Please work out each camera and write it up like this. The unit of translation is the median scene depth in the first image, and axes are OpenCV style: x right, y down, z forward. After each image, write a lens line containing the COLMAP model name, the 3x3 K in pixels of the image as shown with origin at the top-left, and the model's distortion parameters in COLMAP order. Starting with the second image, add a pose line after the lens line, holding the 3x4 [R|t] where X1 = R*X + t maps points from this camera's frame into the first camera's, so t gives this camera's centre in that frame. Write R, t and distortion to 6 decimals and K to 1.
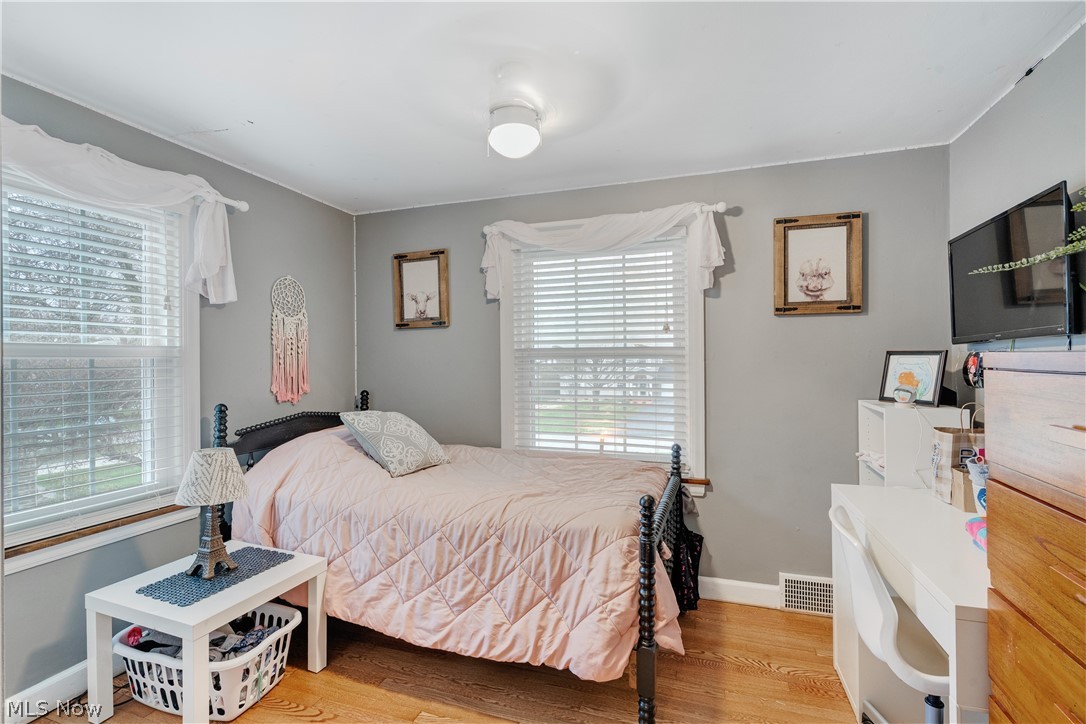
lens RADIAL K [[498.3, 0, 542.5], [0, 498.3, 359.7], [0, 0, 1]] dist [-0.010282, 0.005545]
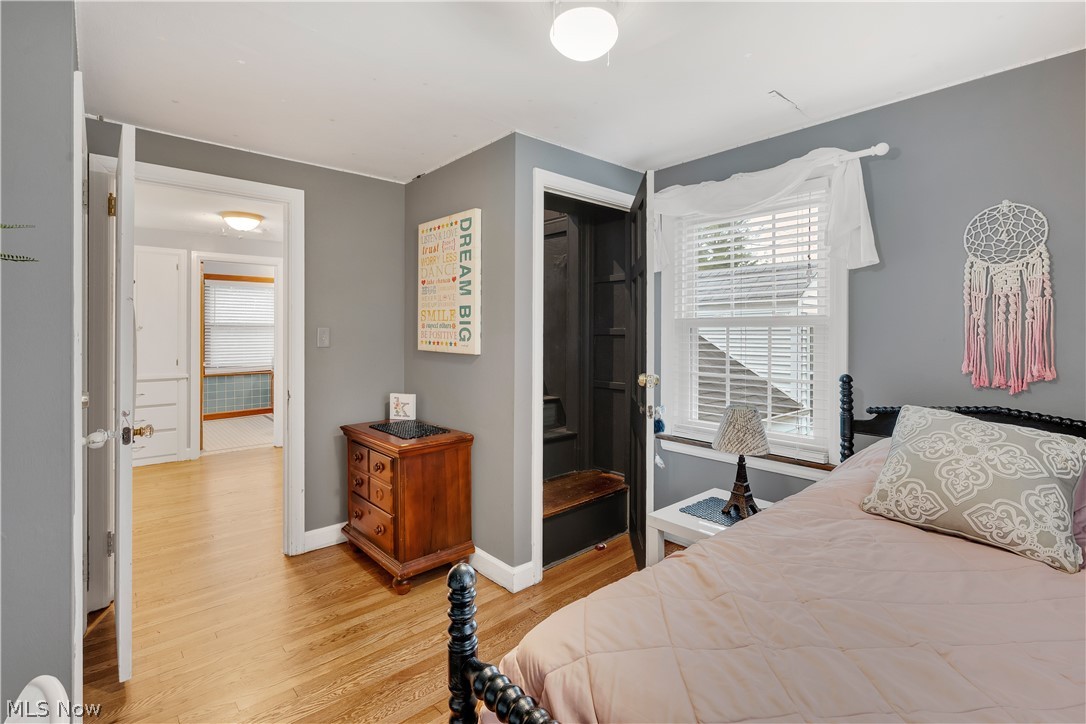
lens RADIAL K [[498.3, 0, 538.1], [0, 498.3, 329.3], [0, 0, 1]] dist [-0.010282, 0.005545]
pose [[-0.480479, 0.005193, -0.876991, 0.389536], [-0.002438, 0.999971, 0.007257, -0.000435], [0.877003, 0.005625, -0.480452, 0.788315]]
